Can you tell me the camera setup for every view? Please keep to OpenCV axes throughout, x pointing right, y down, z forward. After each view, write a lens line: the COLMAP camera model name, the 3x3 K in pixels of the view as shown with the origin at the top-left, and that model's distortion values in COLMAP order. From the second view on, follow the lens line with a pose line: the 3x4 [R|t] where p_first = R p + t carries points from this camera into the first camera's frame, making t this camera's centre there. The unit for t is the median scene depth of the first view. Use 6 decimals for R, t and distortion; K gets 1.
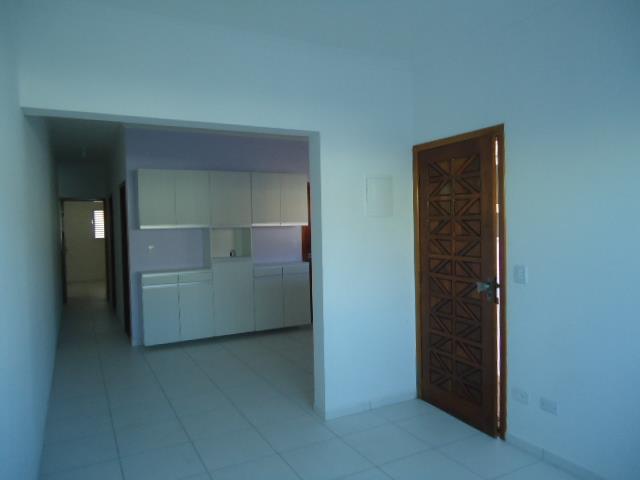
lens RADIAL K [[457.9, 0, 318.5], [0, 457.9, 237.7], [0, 0, 1]] dist [0.003194, -0.002974]
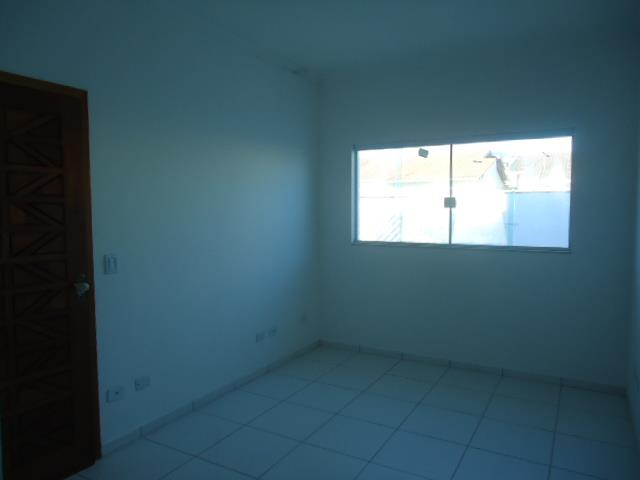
lens RADIAL K [[457.9, 0, 320.3], [0, 457.9, 239.7], [0, 0, 1]] dist [0.003194, -0.002974]
pose [[-0.556679, -0.029824, 0.830192, -0.508239], [0.032577, 0.997803, 0.057690, -0.008853], [-0.830089, 0.059160, -0.554484, 1.039876]]
